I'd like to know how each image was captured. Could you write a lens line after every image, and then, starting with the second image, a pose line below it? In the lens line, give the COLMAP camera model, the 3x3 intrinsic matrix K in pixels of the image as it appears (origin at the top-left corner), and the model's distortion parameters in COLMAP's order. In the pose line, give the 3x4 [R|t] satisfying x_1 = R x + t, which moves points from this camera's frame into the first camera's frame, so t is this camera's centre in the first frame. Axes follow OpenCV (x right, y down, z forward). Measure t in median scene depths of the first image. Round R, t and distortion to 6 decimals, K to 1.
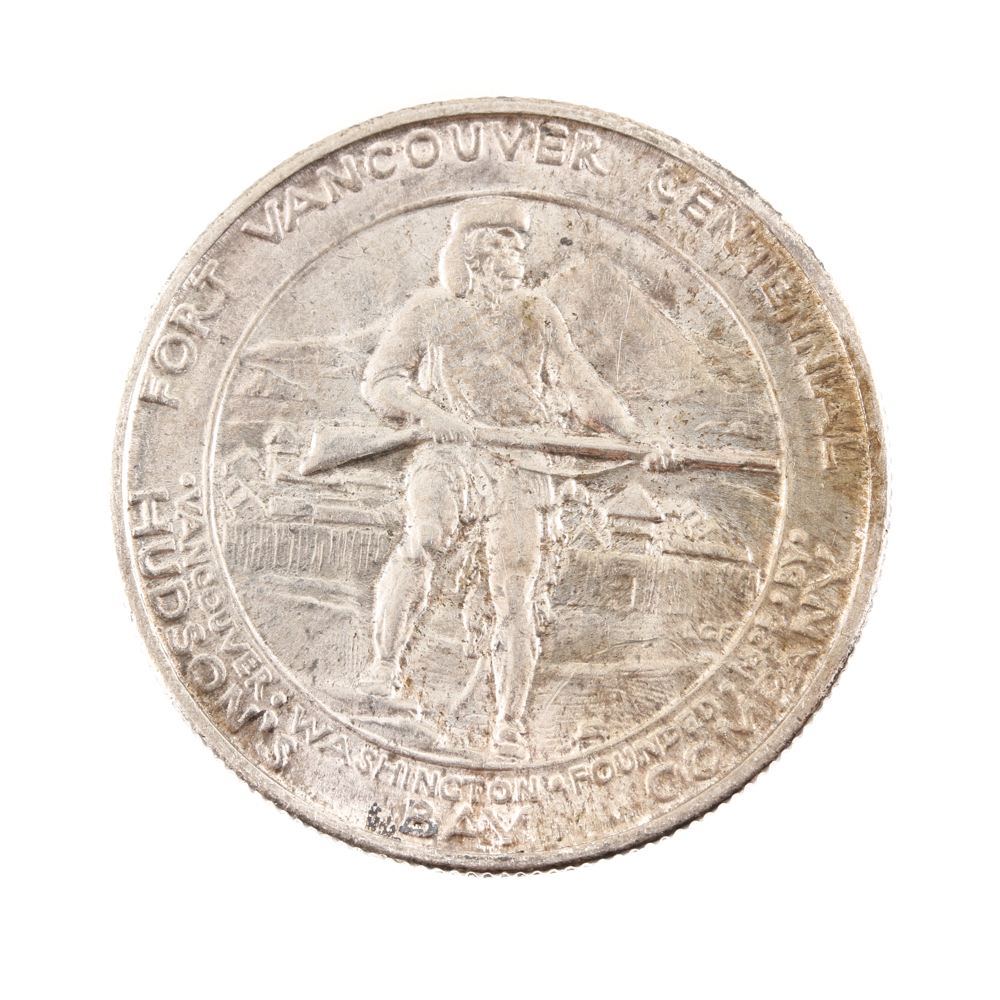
lens RADIAL K [[3400.2, 0, 498.0], [0, 3400.2, 498.5], [0, 0, 1]] dist [0.115437, 0.000000]
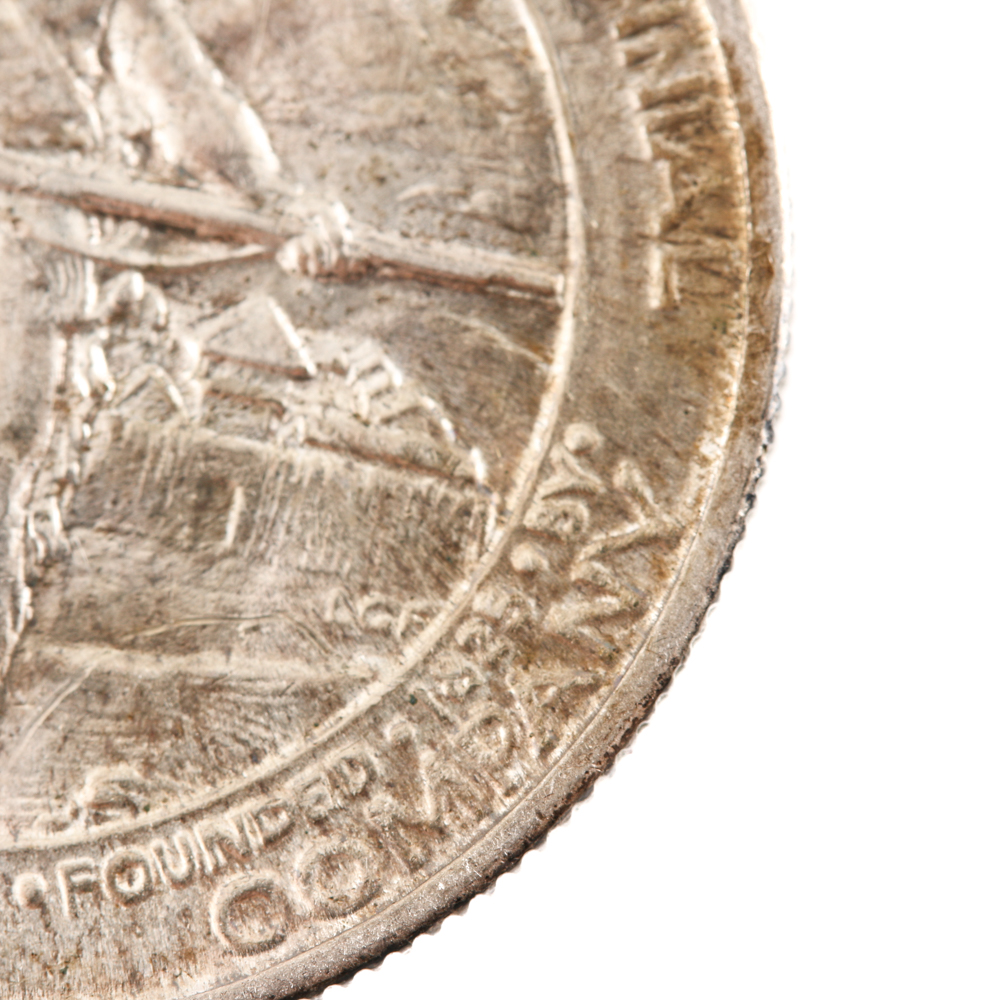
lens RADIAL K [[3400.2, 0, 501.9], [0, 3400.2, 501.9], [0, 0, 1]] dist [0.115437, 0.000000]
pose [[0.993864, 0.109636, -0.014618, 0.084800], [-0.109085, 0.993441, 0.034287, 0.004602], [0.018282, -0.032482, 0.999305, 0.514877]]
